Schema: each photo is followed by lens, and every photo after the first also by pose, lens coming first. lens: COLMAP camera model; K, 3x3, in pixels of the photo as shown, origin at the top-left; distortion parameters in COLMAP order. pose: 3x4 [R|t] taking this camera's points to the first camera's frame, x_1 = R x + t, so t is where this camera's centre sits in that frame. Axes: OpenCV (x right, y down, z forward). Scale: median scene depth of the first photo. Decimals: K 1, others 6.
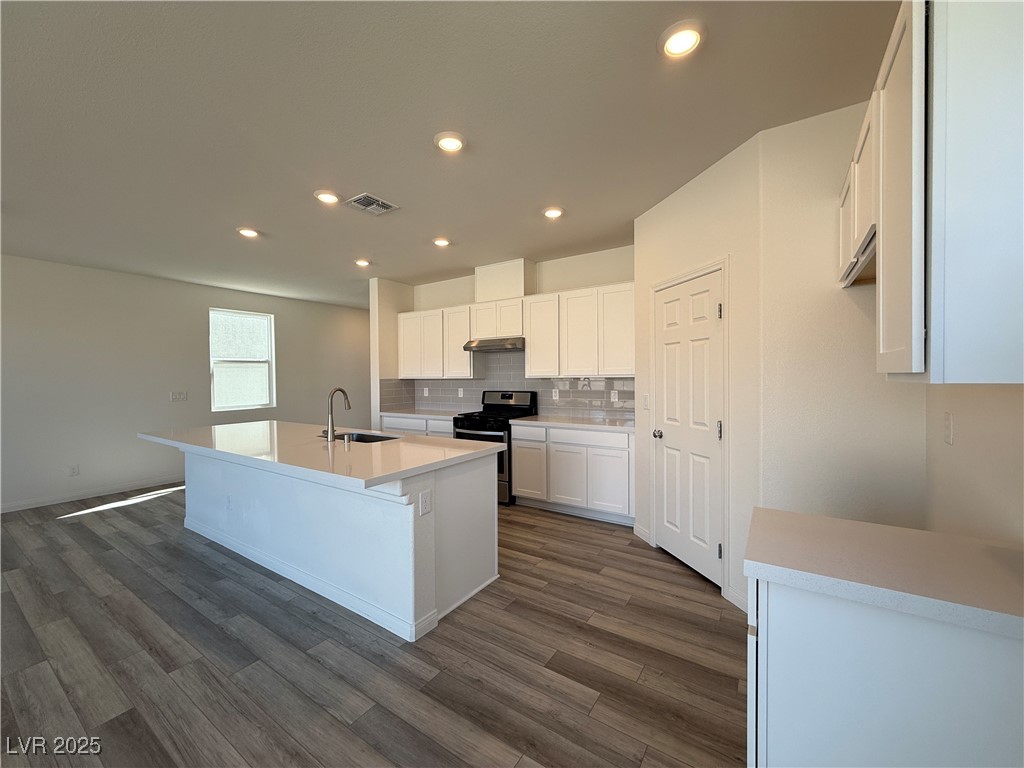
lens RADIAL K [[408.4, 0, 509.6], [0, 408.4, 383.3], [0, 0, 1]] dist [0.000171, 0.000341]
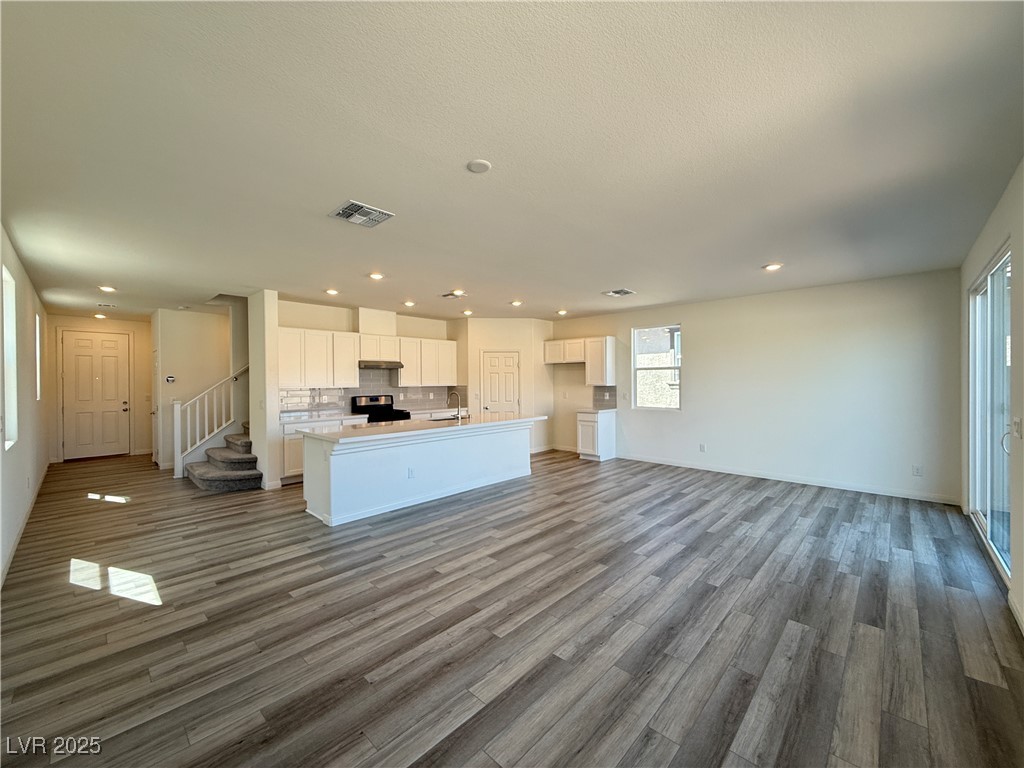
lens RADIAL K [[408.4, 0, 509.6], [0, 408.4, 383.3], [0, 0, 1]] dist [0.000171, 0.000341]
pose [[0.165121, 0.002856, 0.986269, -2.603526], [0.017774, 0.999825, -0.005871, -0.015958], [-0.986113, 0.018500, 0.165041, 0.517848]]
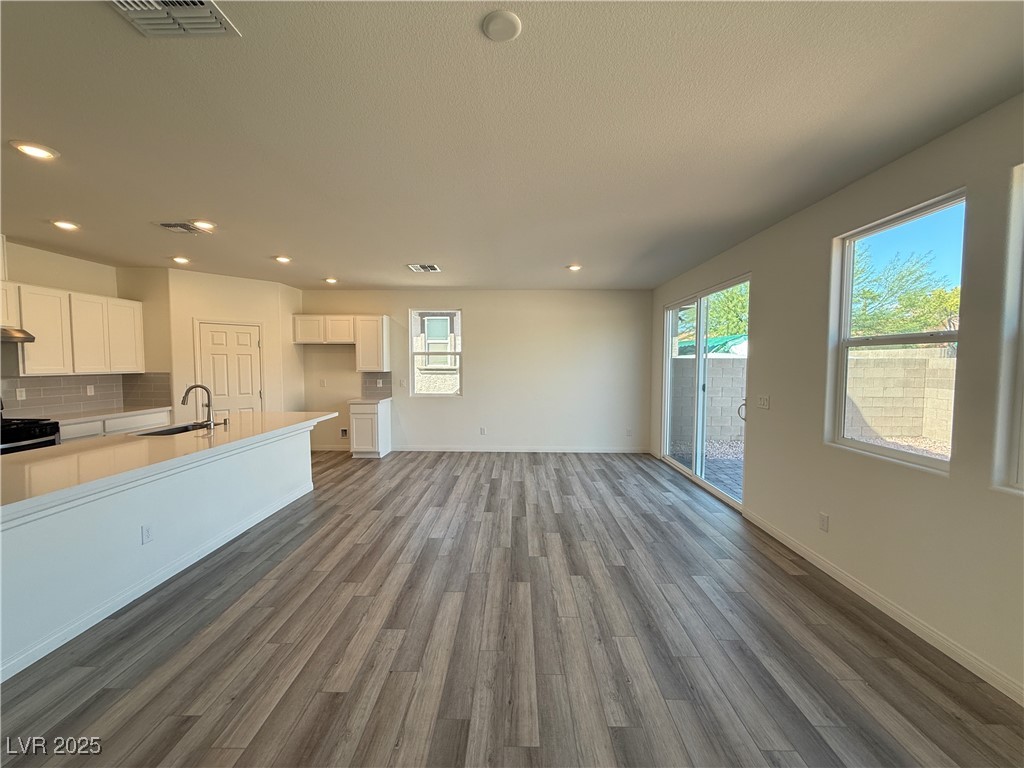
lens RADIAL K [[408.4, 0, 509.6], [0, 408.4, 383.3], [0, 0, 1]] dist [0.000171, 0.000341]
pose [[-0.542878, -0.032958, 0.839164, -2.204037], [0.014380, 0.998718, 0.048528, -0.044290], [-0.839688, 0.038412, -0.541709, 1.041045]]
